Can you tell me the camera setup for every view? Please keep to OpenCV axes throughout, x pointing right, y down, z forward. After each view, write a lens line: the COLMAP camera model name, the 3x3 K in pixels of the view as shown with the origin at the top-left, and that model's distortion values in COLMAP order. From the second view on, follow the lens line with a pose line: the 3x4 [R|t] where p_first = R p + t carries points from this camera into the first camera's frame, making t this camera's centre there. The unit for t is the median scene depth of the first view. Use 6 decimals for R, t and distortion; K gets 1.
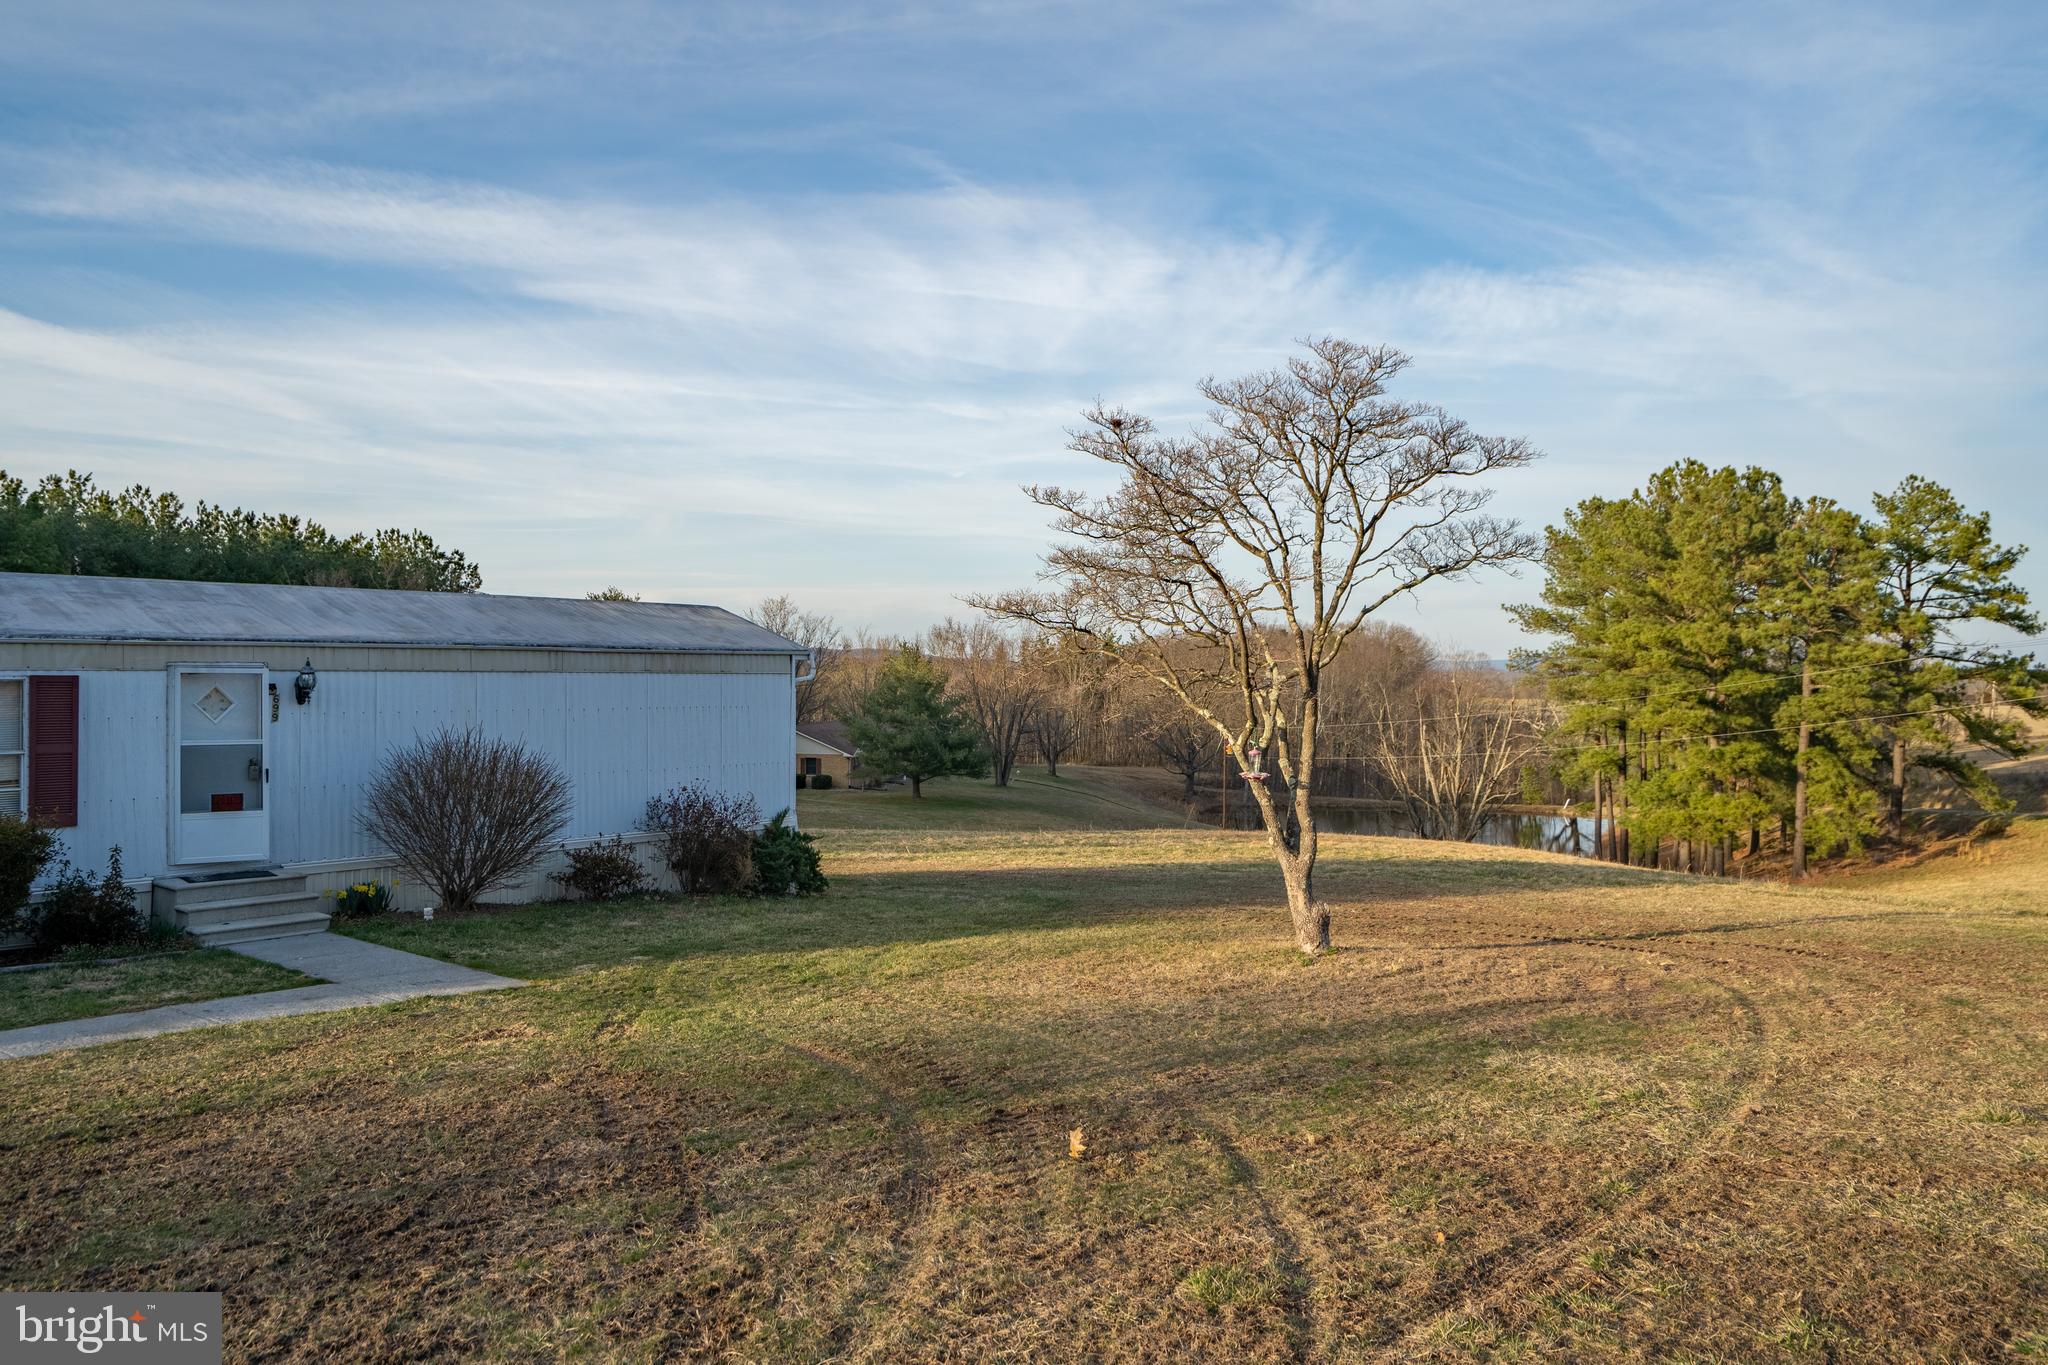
lens RADIAL K [[1527.2, 0, 1022.4], [0, 1527.2, 679.1], [0, 0, 1]] dist [0.021314, 0.008705]
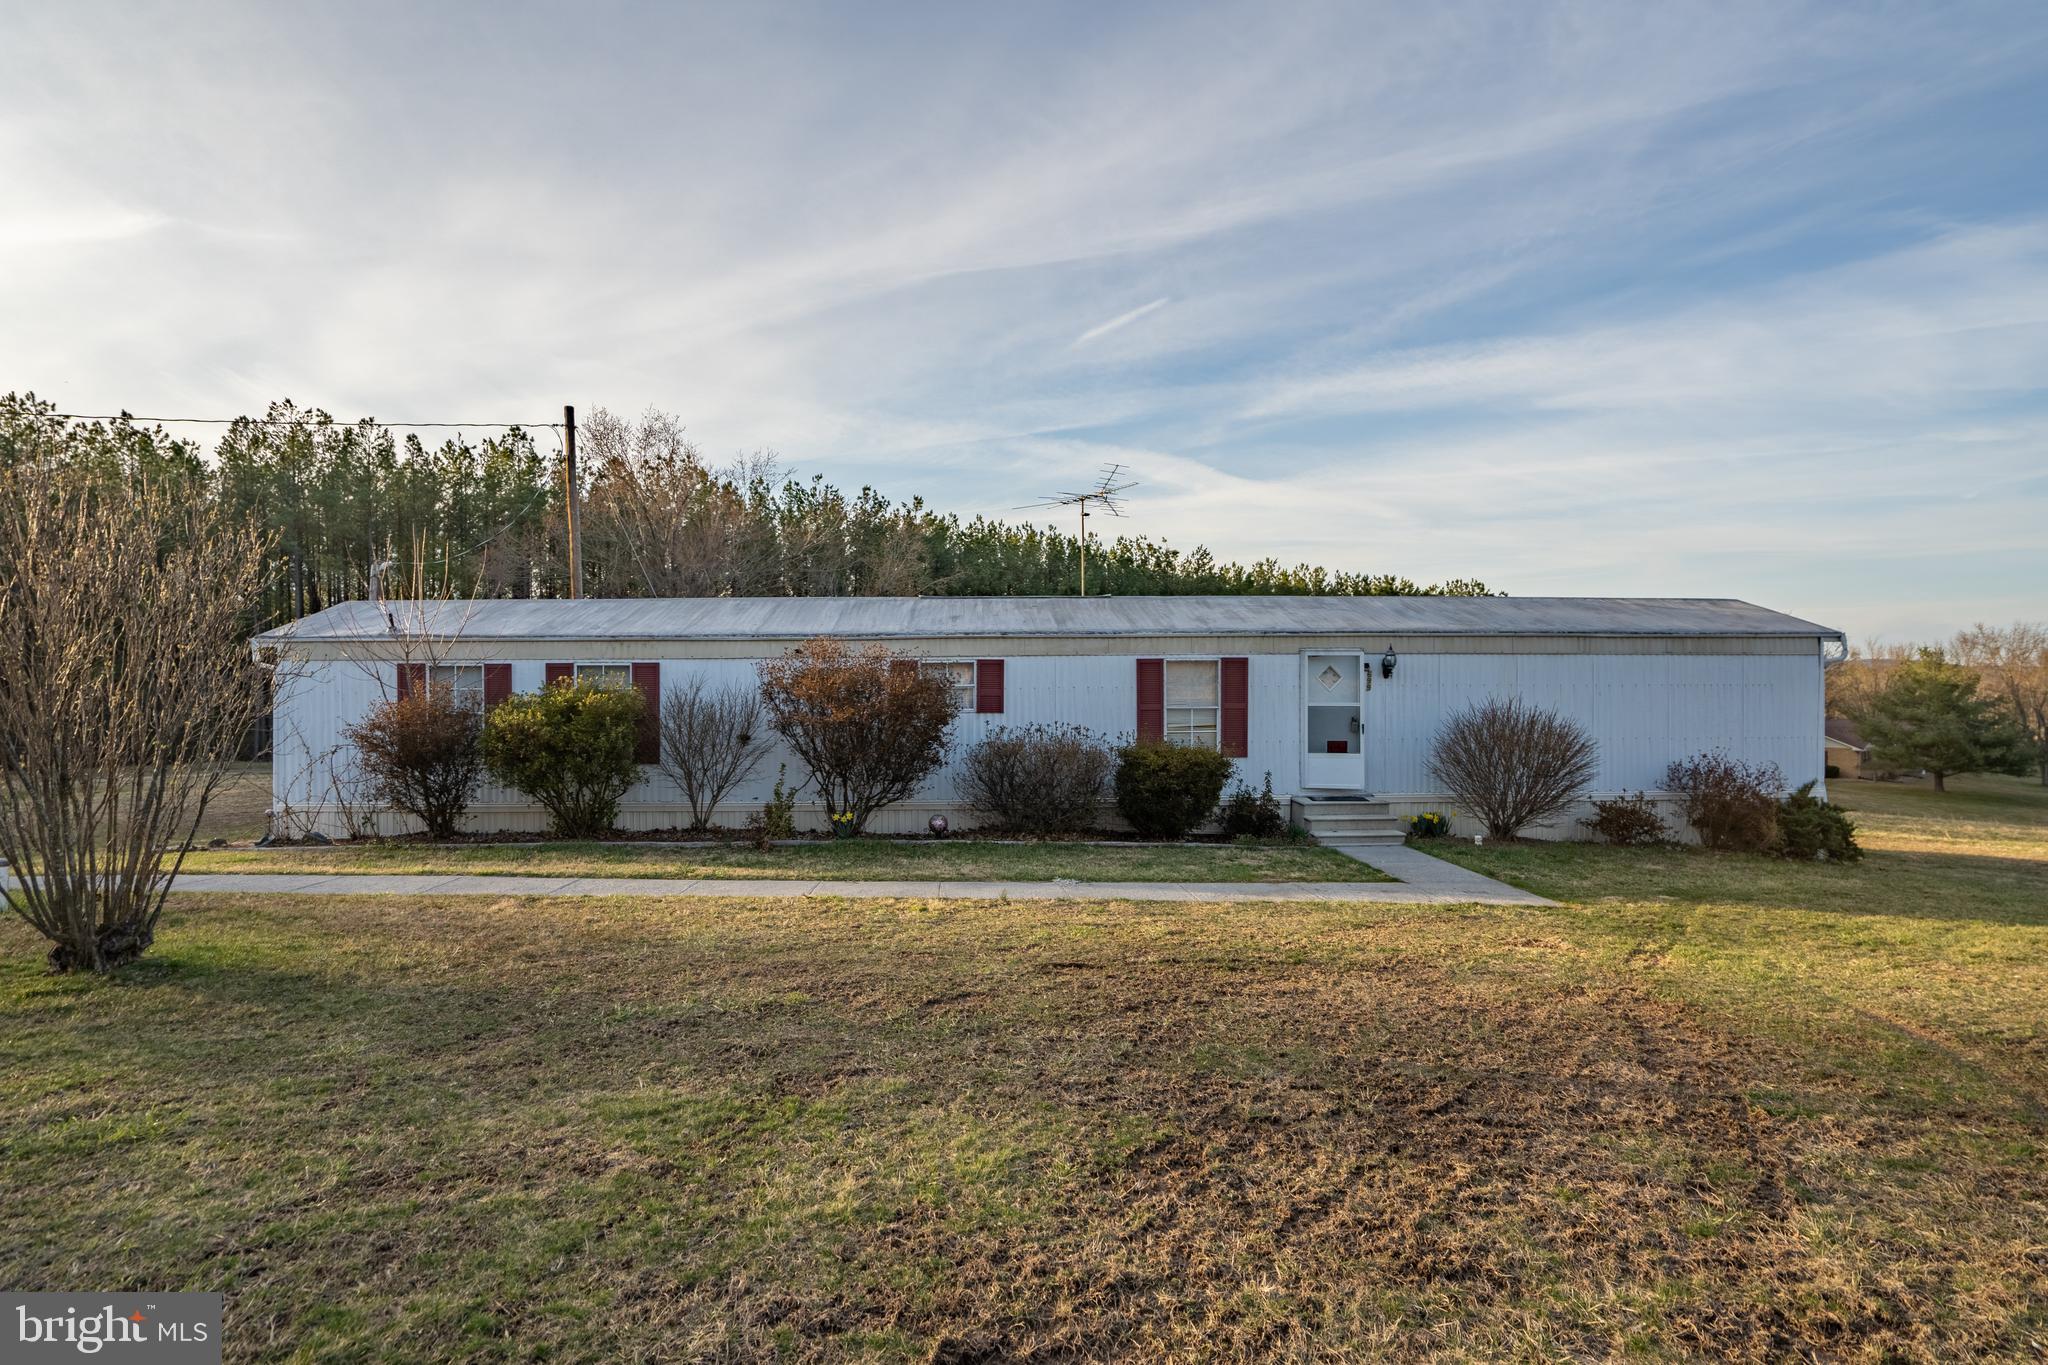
lens RADIAL K [[985.3, 0, 1070.2], [0, 985.3, 699.1], [0, 0, 1]] dist [-0.009209, 0.005368]
pose [[0.717838, 0.000858, -0.696210, -0.065931], [-0.005305, 0.999977, -0.004238, 0.044608], [0.696190, 0.006735, 0.717826, 0.189080]]
